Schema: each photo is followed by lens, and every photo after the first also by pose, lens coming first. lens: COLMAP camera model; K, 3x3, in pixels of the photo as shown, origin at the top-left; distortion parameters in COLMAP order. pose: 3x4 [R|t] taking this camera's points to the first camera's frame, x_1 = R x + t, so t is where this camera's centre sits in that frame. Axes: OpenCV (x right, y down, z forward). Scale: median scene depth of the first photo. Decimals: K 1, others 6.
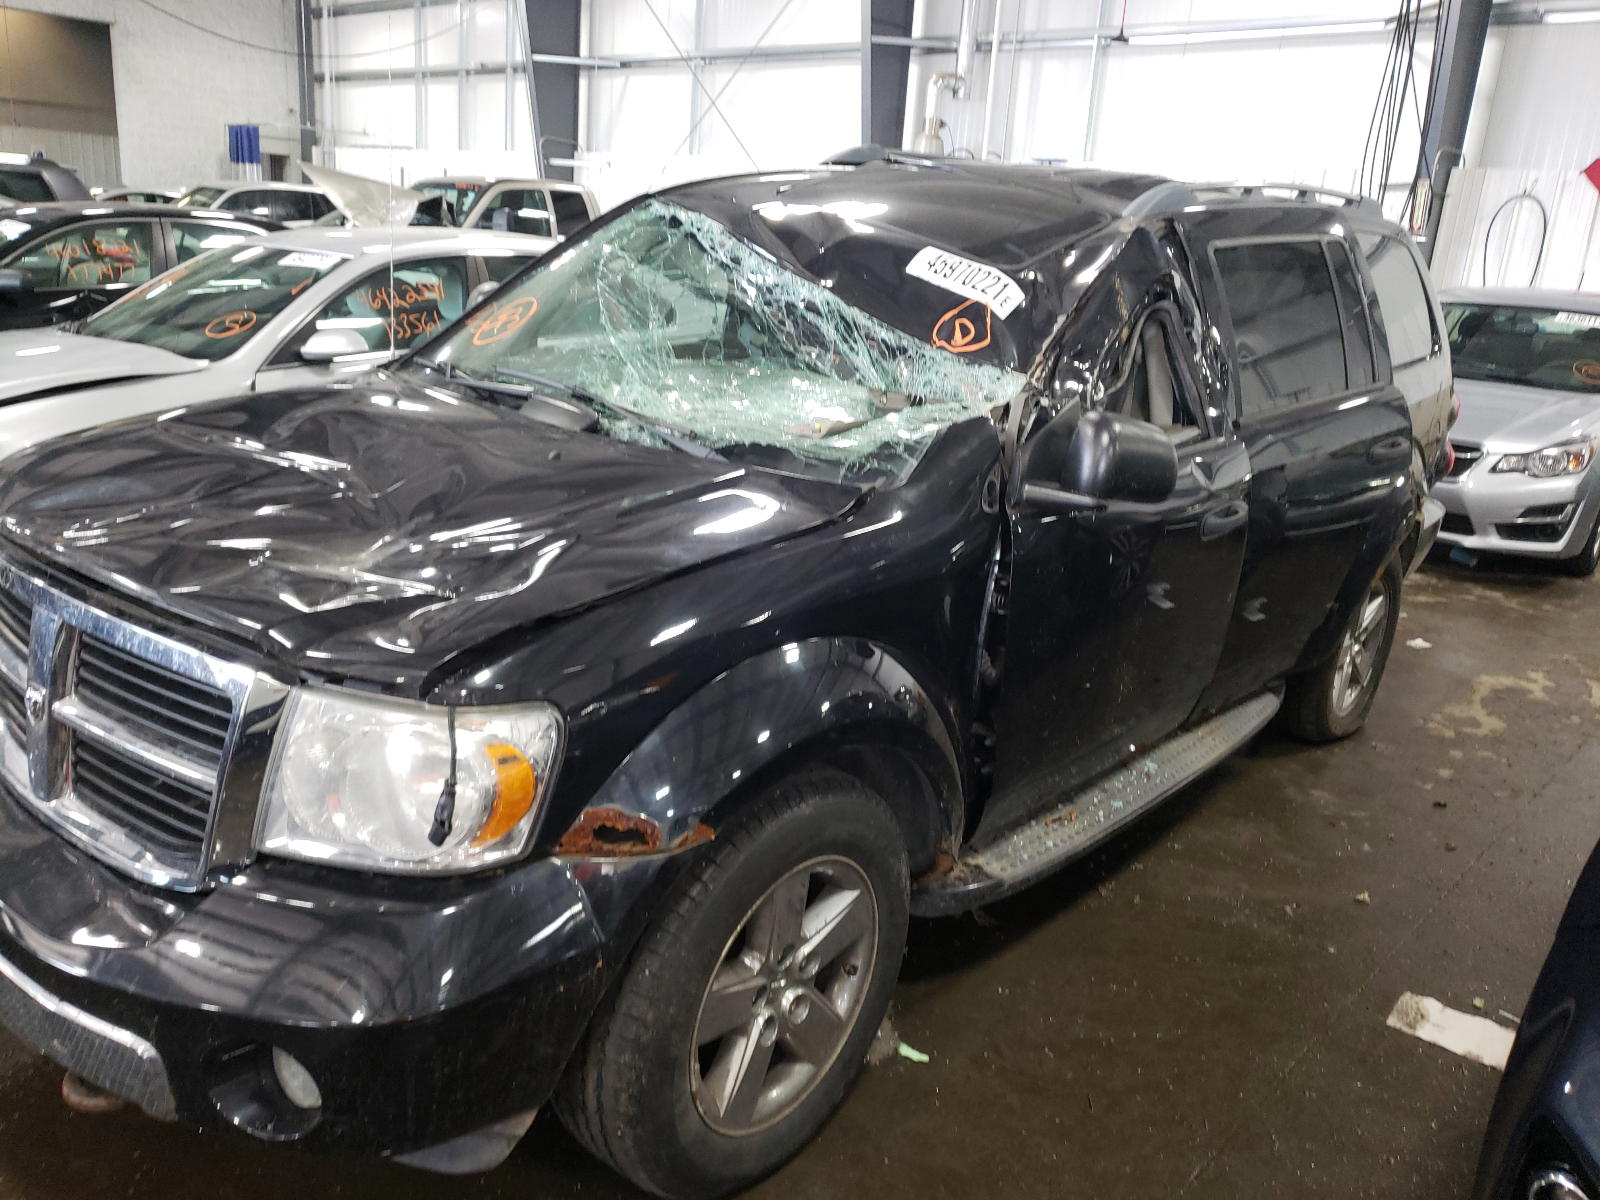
lens RADIAL K [[1252.2, 0, 797.9], [0, 1252.2, 600.9], [0, 0, 1]] dist [0.027708, -0.000970]
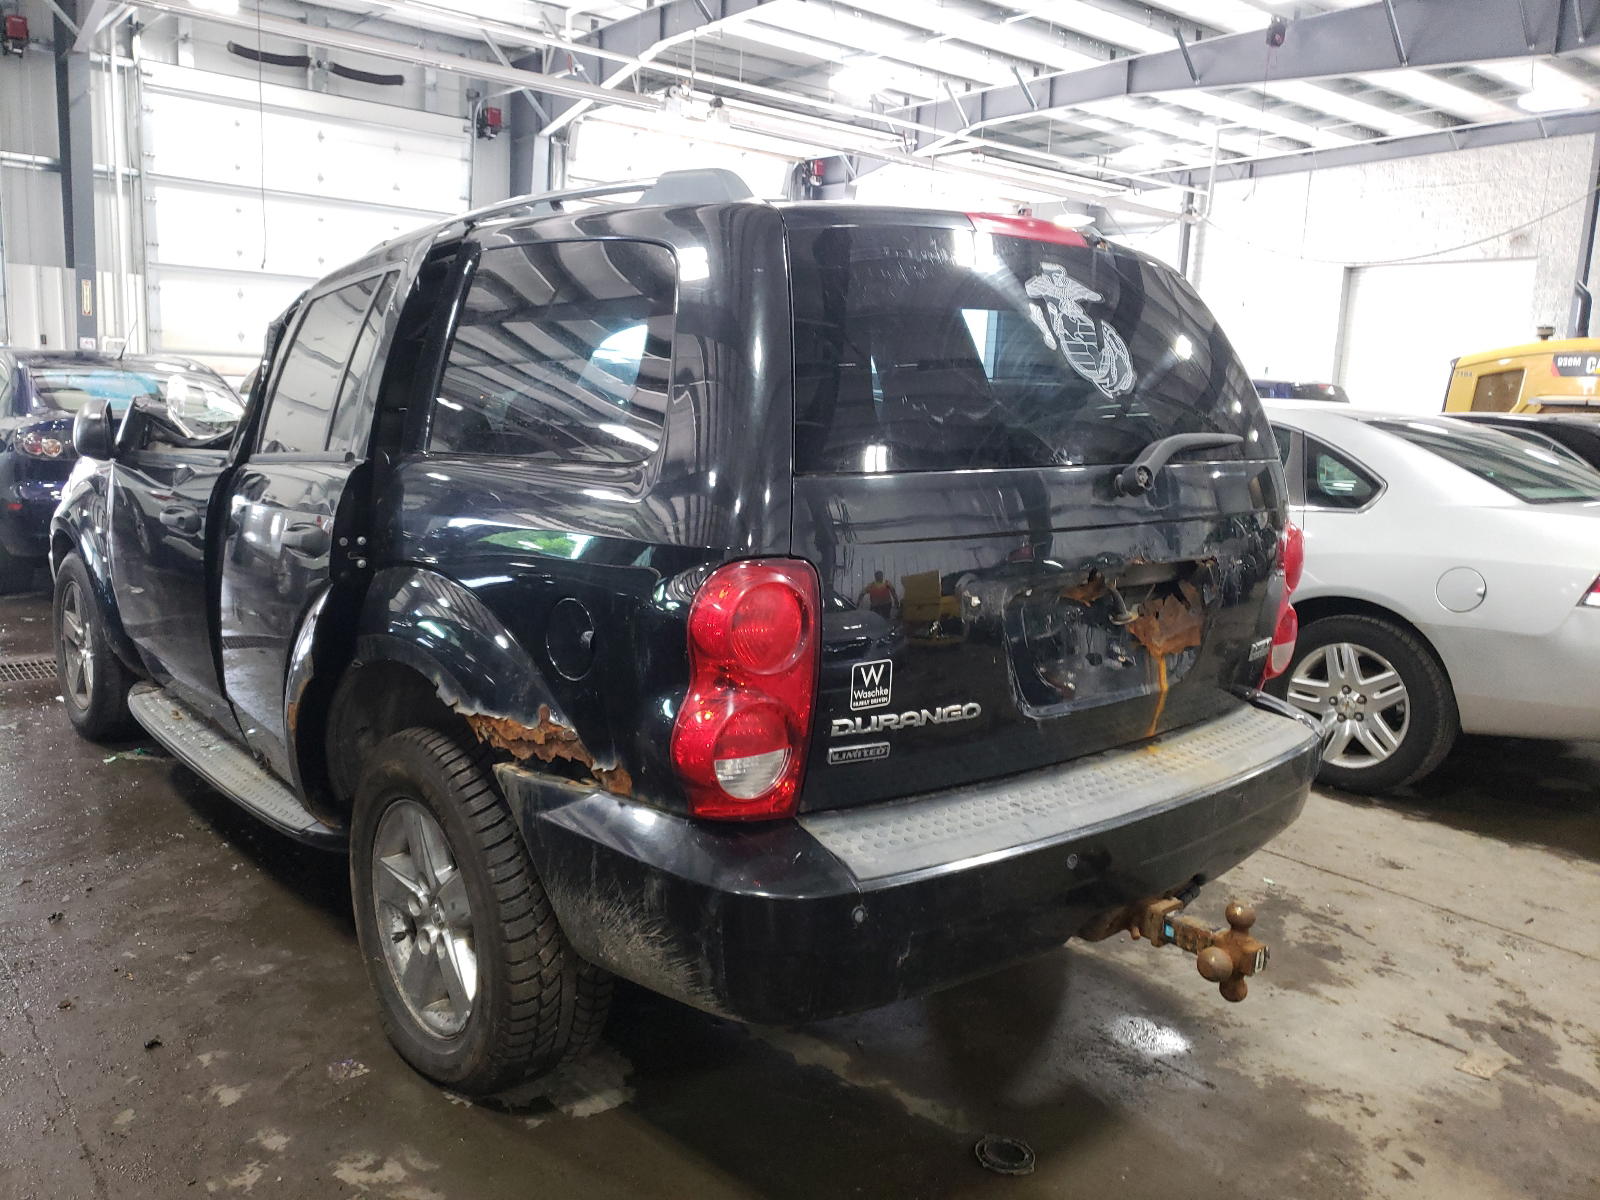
lens RADIAL K [[1252.2, 0, 797.9], [0, 1252.2, 600.9], [0, 0, 1]] dist [0.027708, -0.000970]
pose [[-0.151539, 0.079086, -0.985282, 1.315481], [-0.328391, 0.936147, 0.125649, -0.306664], [0.932307, 0.342598, -0.115891, 1.580751]]
